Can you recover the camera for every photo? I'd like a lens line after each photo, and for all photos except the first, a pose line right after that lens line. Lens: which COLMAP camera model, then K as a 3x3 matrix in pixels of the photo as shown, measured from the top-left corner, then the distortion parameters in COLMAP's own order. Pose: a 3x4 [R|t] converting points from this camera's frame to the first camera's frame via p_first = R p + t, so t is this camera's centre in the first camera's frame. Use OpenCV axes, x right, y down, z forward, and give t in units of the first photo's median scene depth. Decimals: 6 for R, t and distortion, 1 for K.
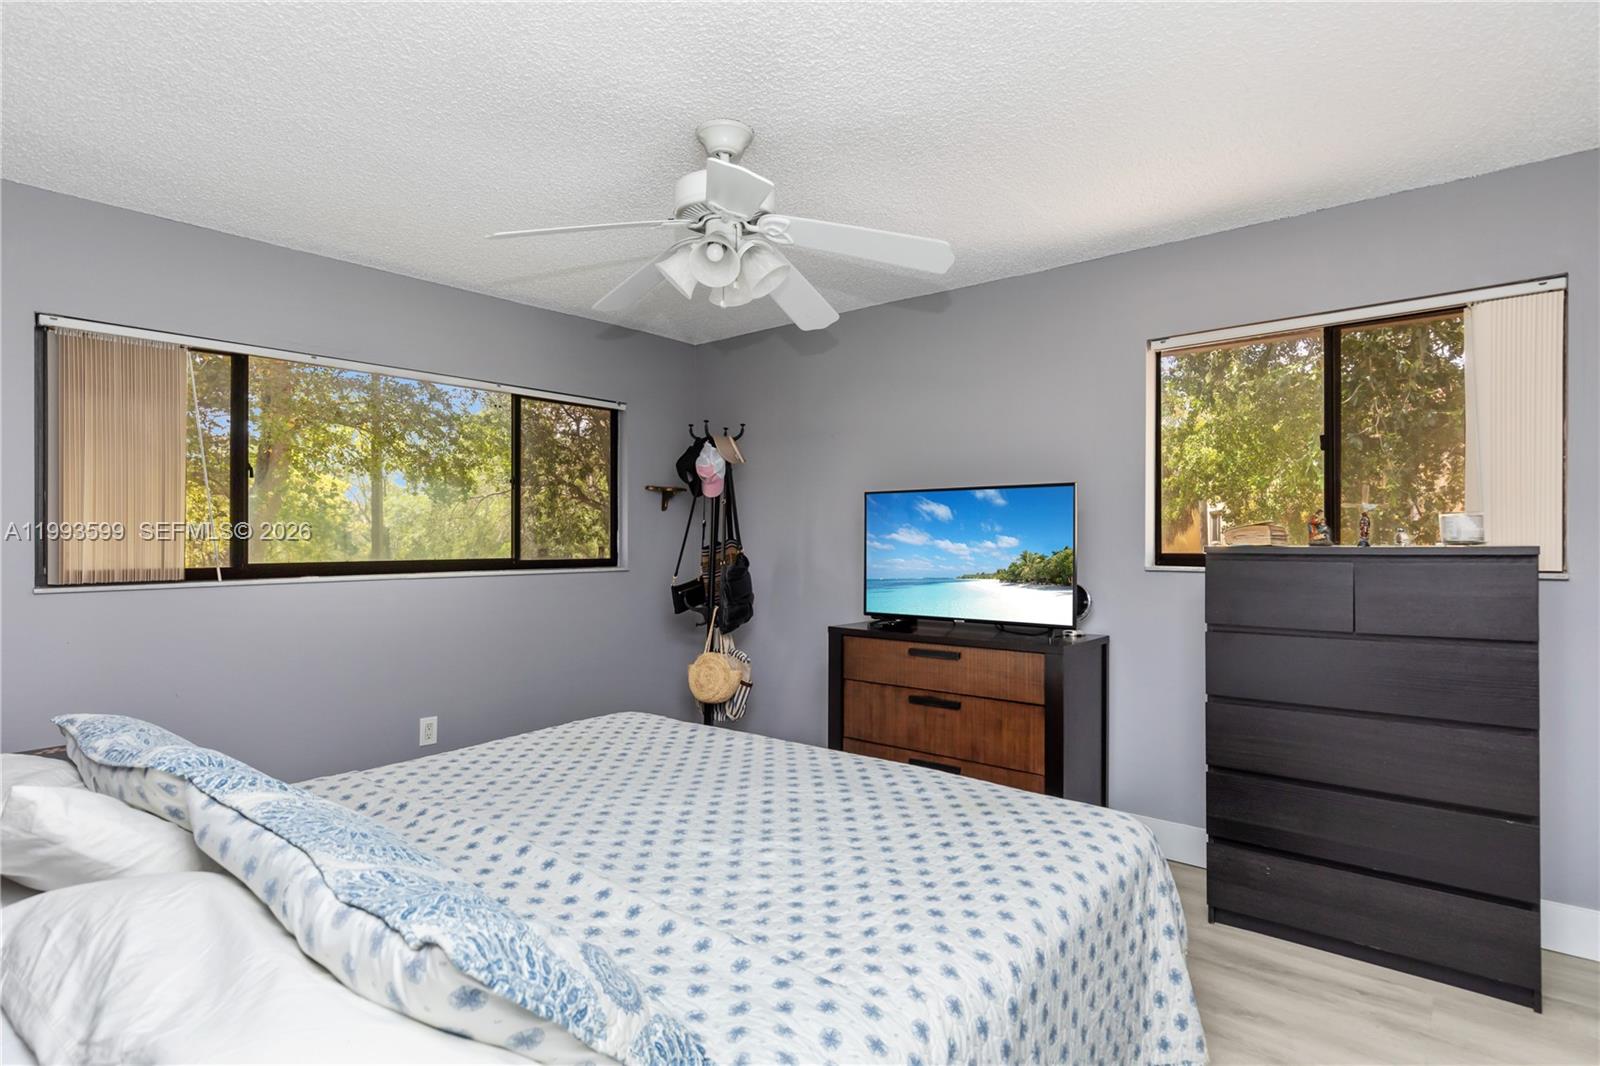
lens RADIAL K [[812.1, 0, 793.2], [0, 812.1, 545.8], [0, 0, 1]] dist [-0.001272, -0.000447]
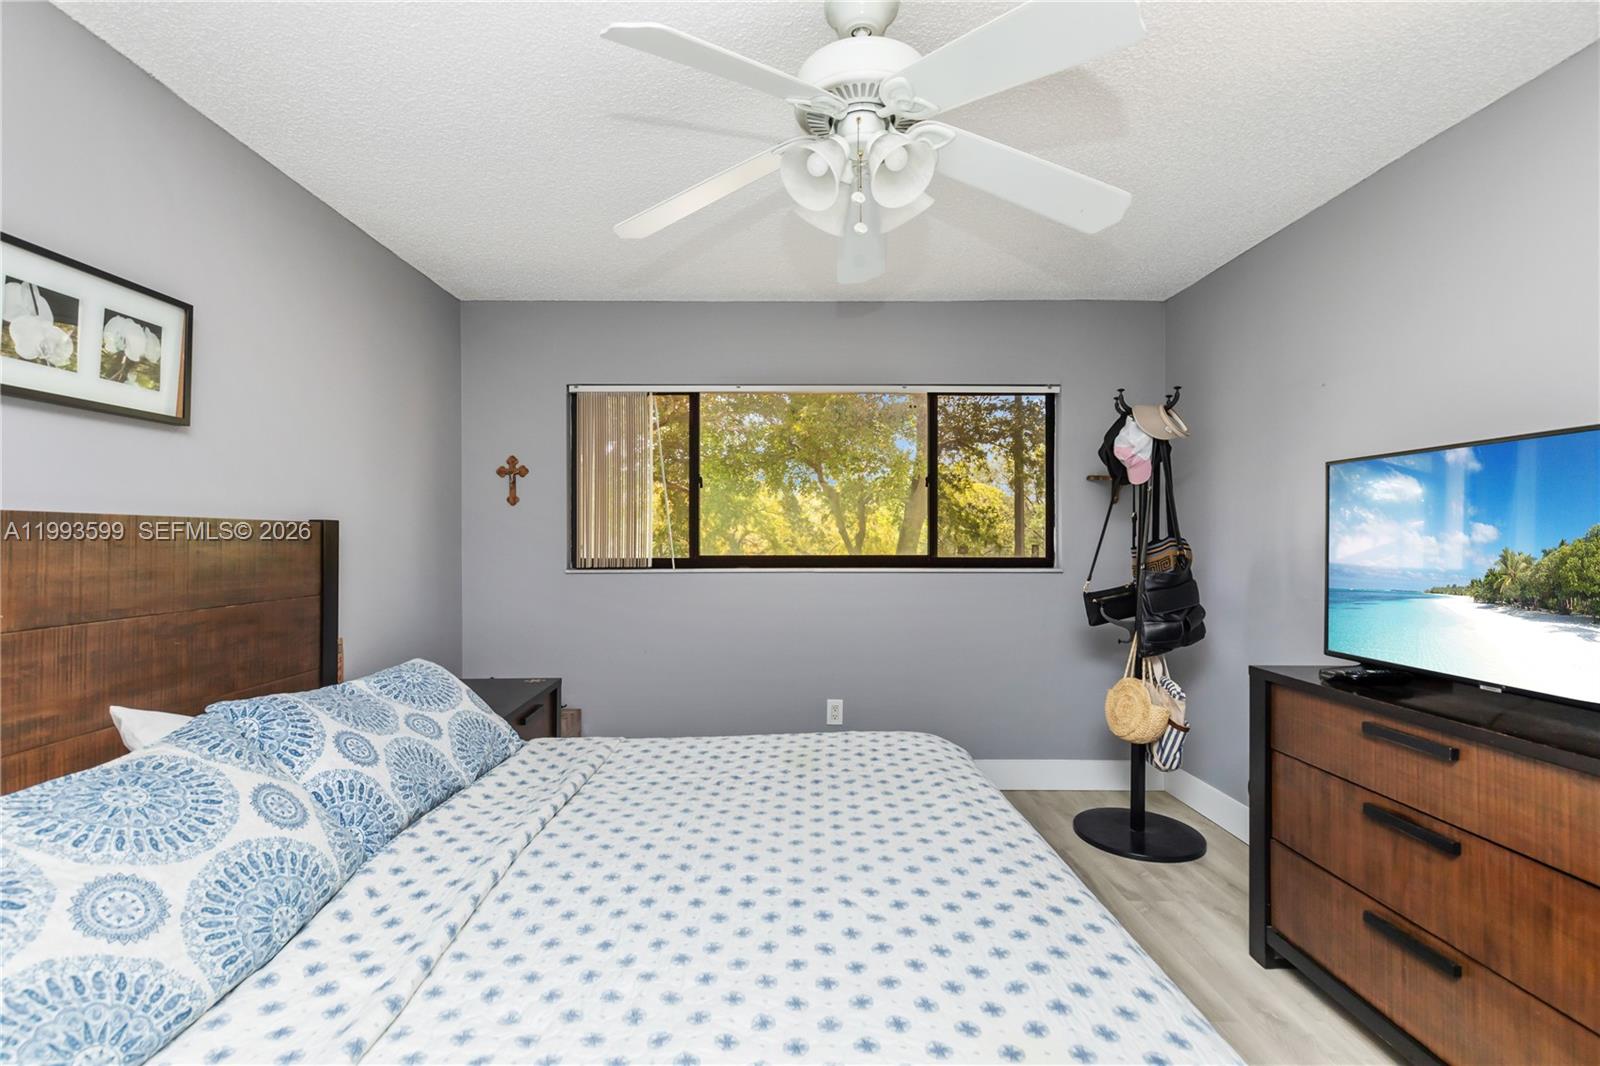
lens RADIAL K [[717.9, 0, 798.3], [0, 717.9, 542.1], [0, 0, 1]] dist [0.004356, 0.000283]
pose [[0.657386, 0.004738, -0.753539, 0.260519], [-0.006304, 0.999980, 0.000788, -0.001421], [0.753528, 0.004233, 0.657403, 0.344161]]
